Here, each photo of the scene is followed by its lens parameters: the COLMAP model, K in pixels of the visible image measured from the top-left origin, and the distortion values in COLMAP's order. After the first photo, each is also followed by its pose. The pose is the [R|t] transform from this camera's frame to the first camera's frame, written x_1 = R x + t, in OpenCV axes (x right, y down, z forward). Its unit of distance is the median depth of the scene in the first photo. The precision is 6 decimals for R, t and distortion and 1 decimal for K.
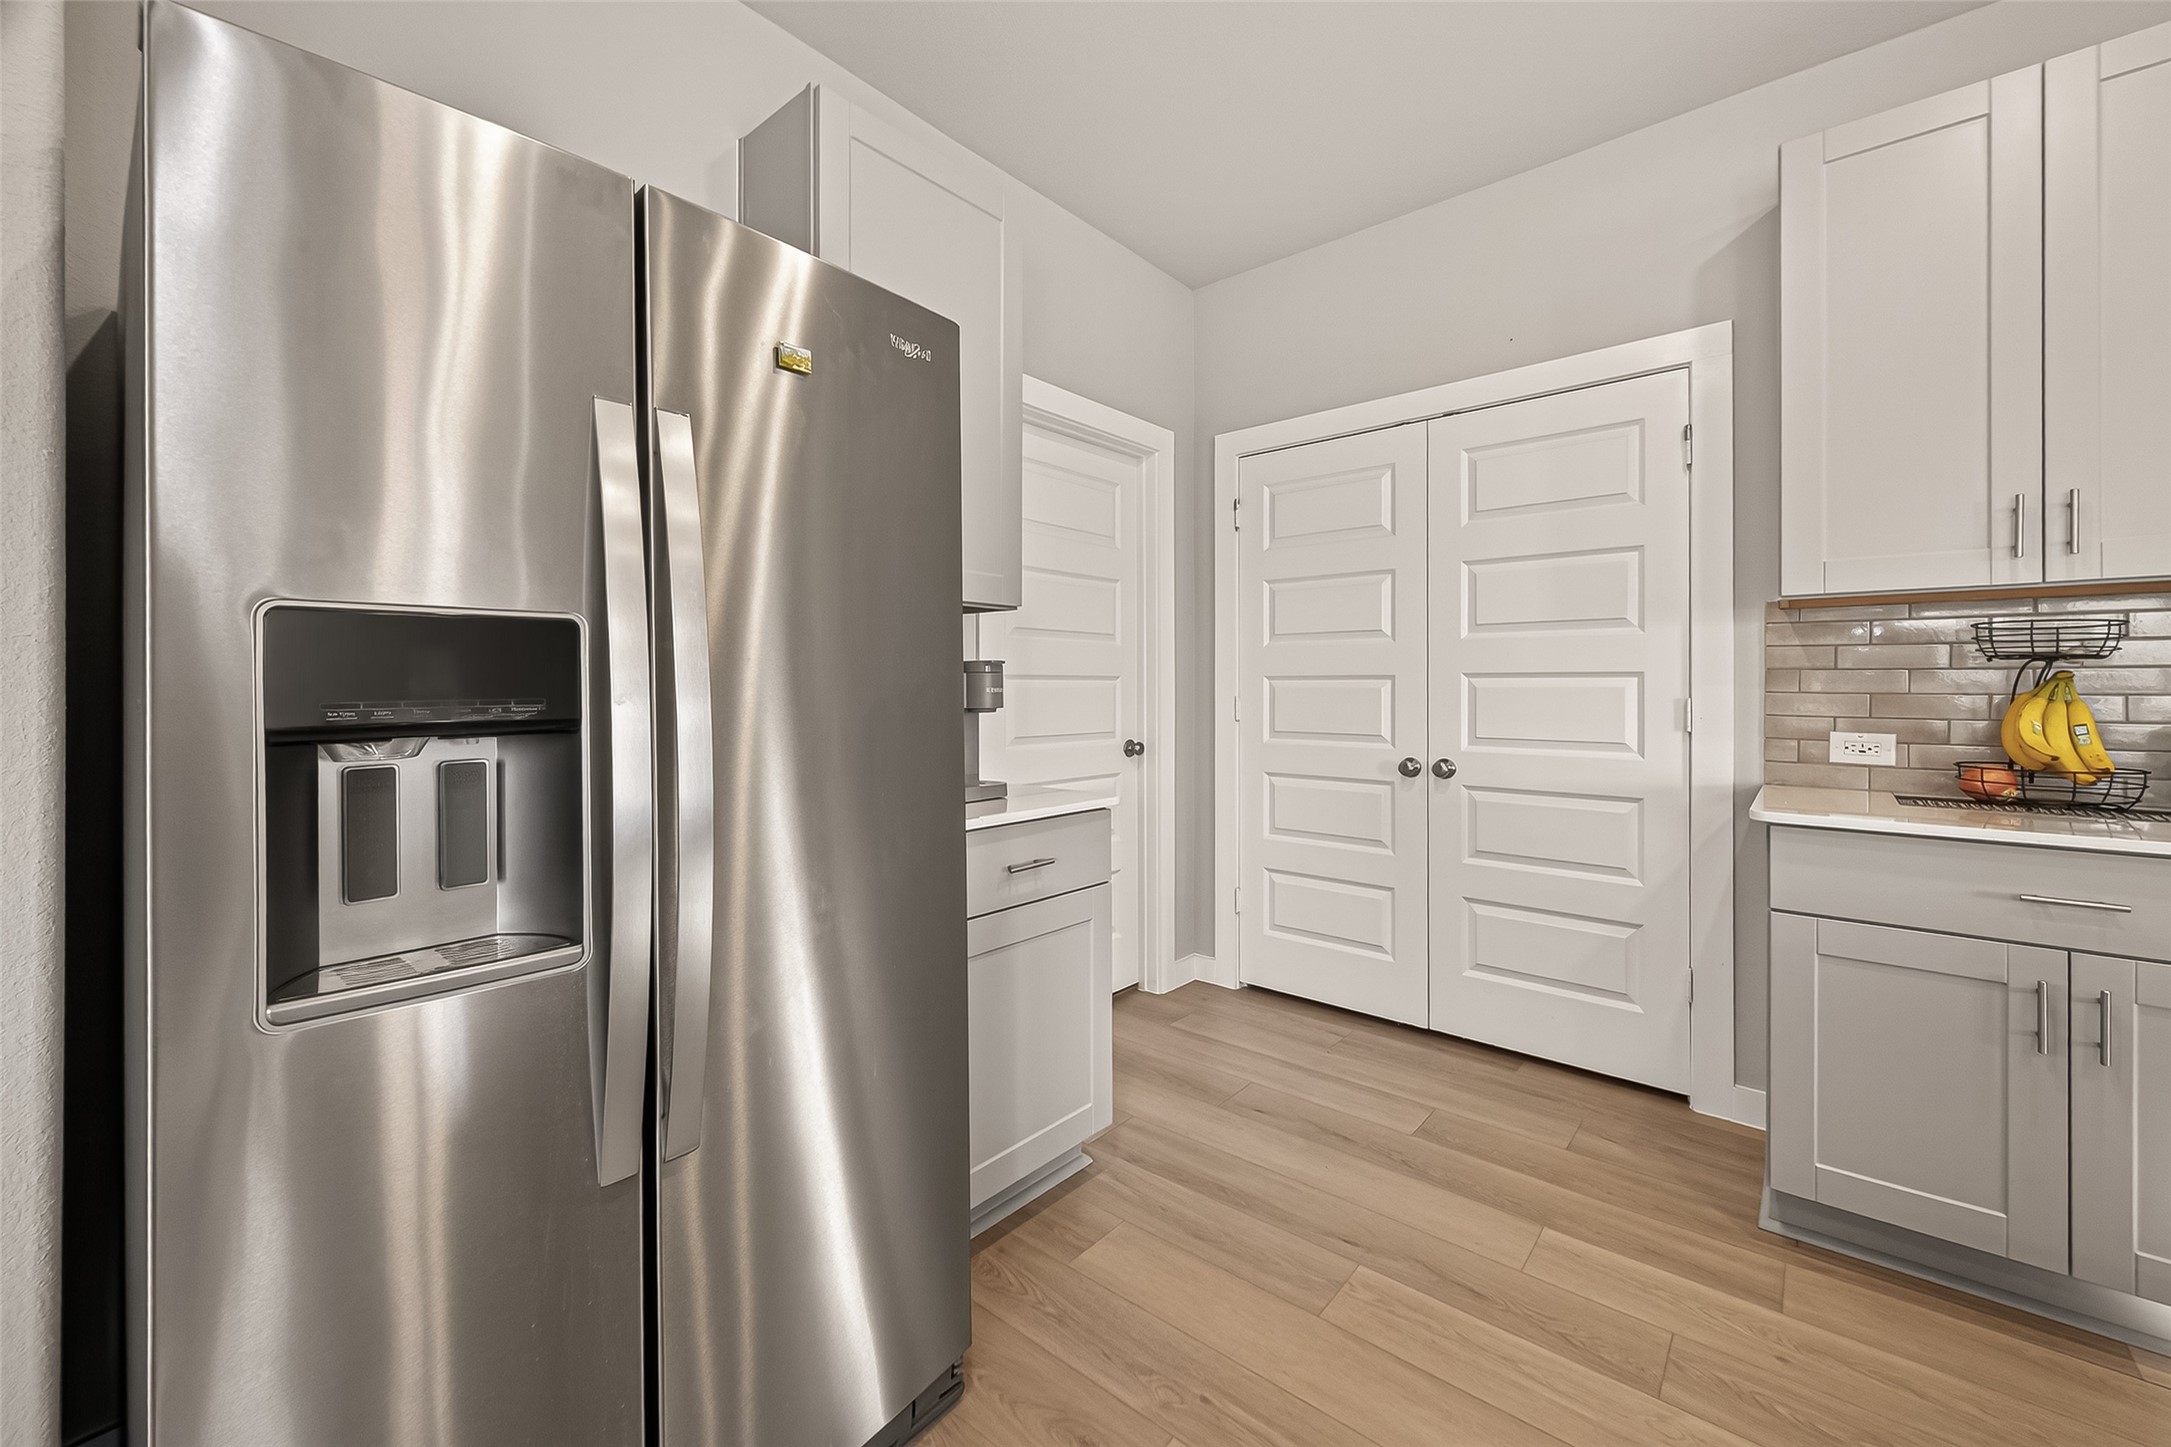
lens RADIAL K [[852.6, 0, 1086.9], [0, 852.6, 704.8], [0, 0, 1]] dist [0.004527, -0.000044]
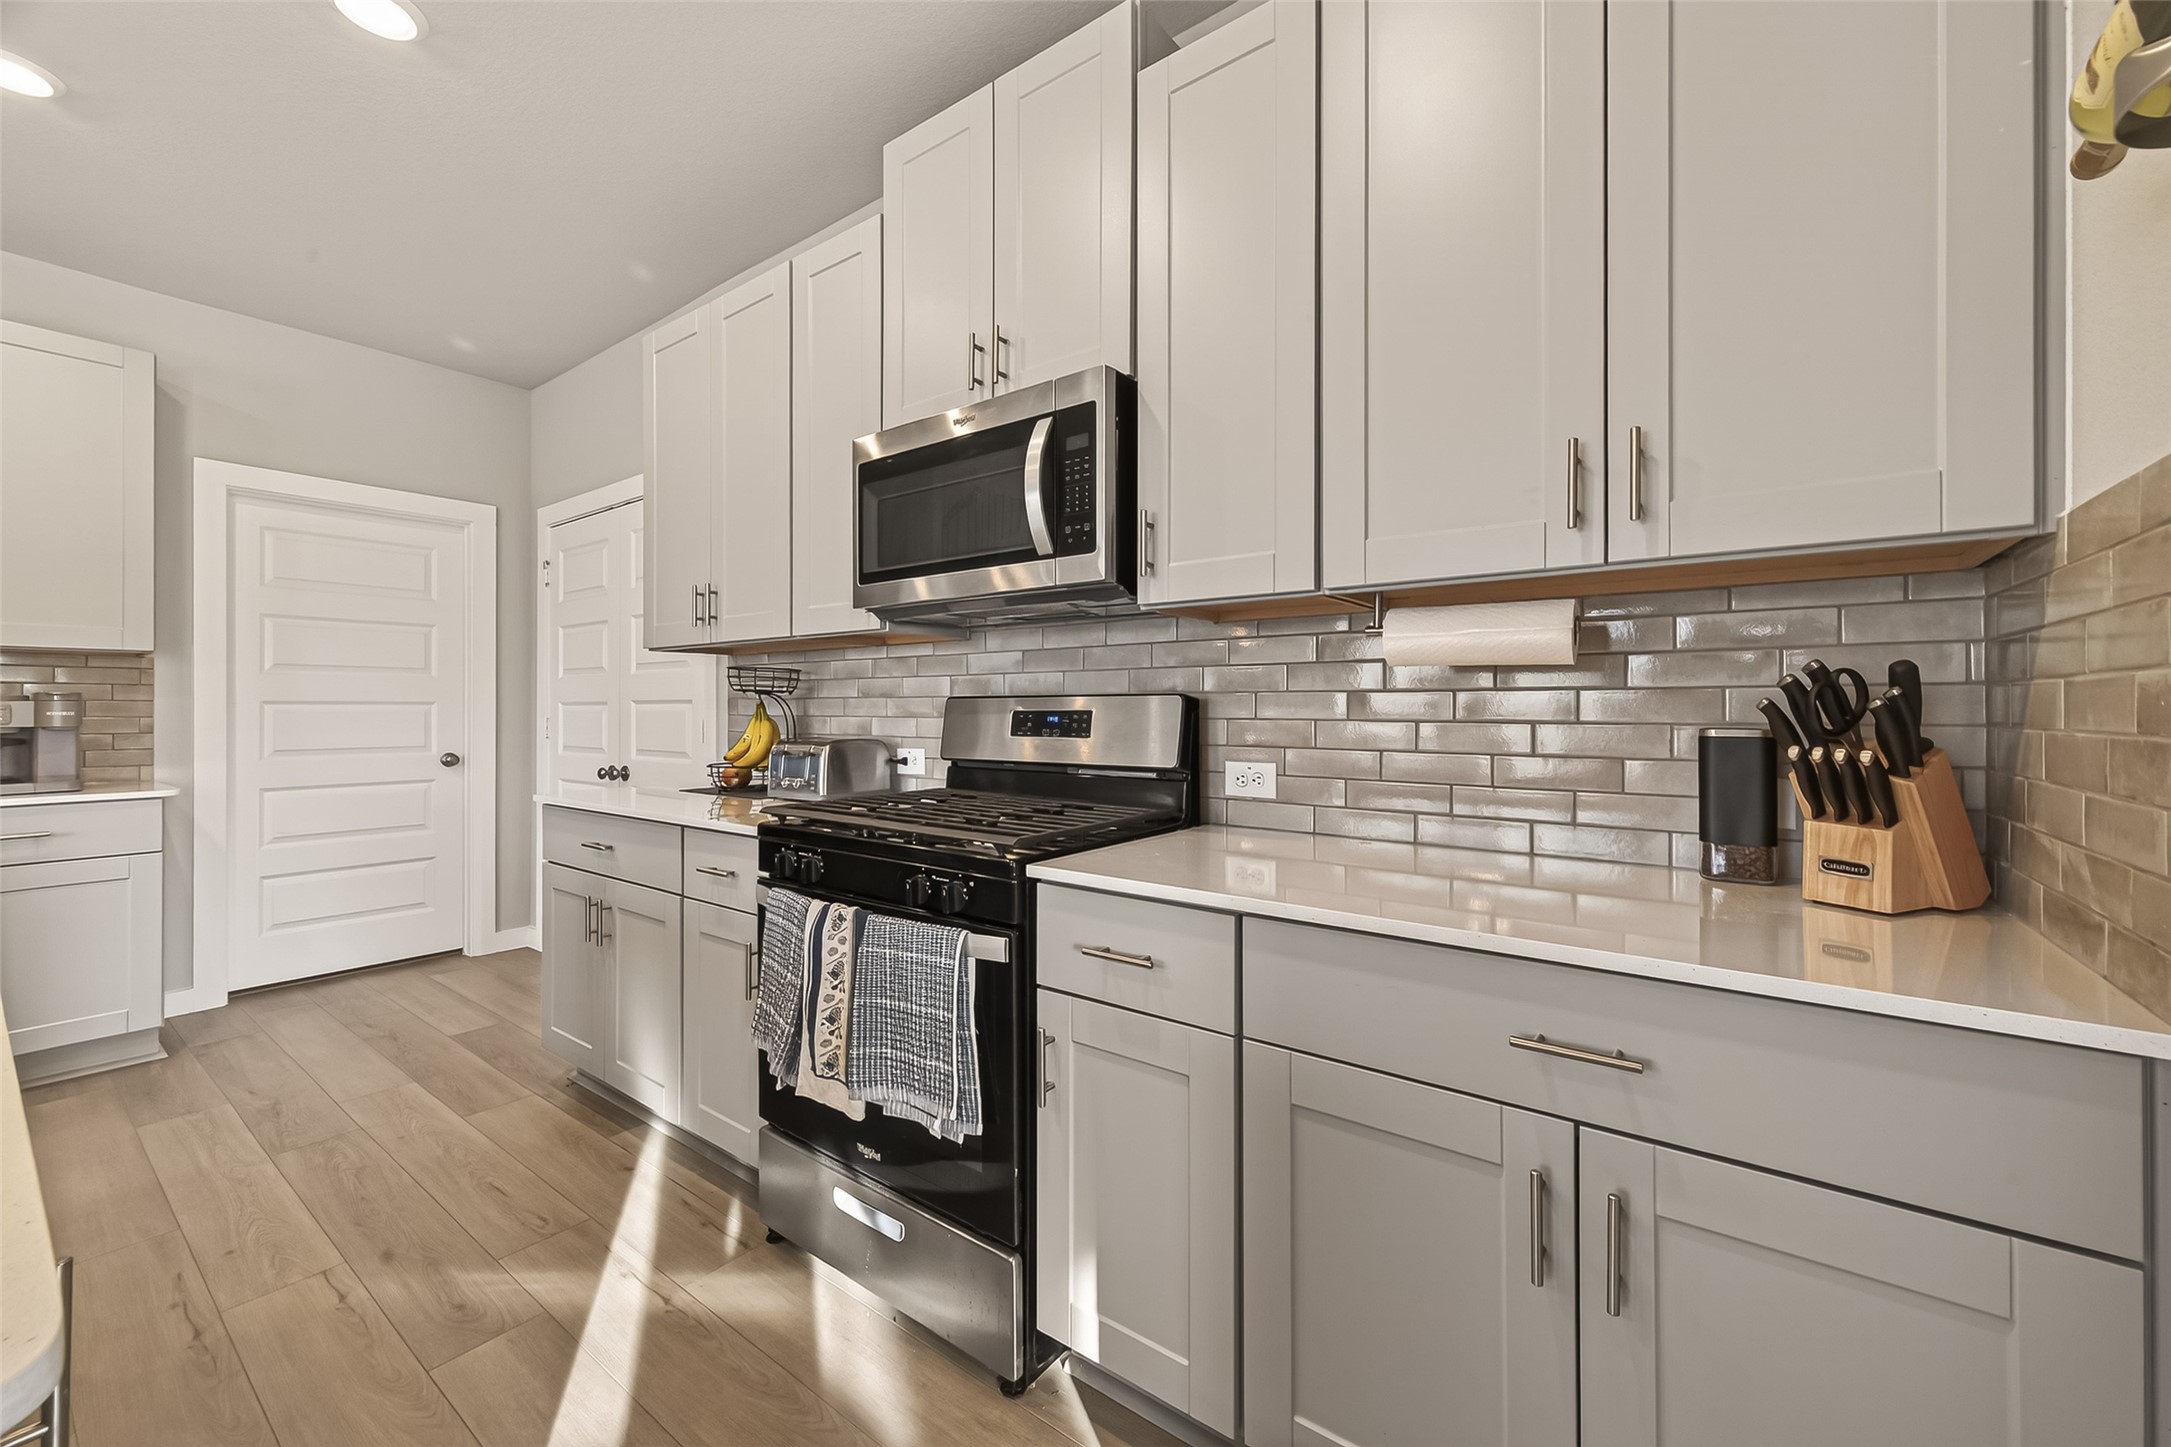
lens RADIAL K [[852.6, 0, 1084.9], [0, 852.6, 717.2], [0, 0, 1]] dist [0.004527, -0.000044]
pose [[0.998121, -0.001512, 0.061253, 0.996616], [0.001346, 0.999995, 0.002750, -0.014225], [-0.061256, -0.002662, 0.998119, -0.340666]]
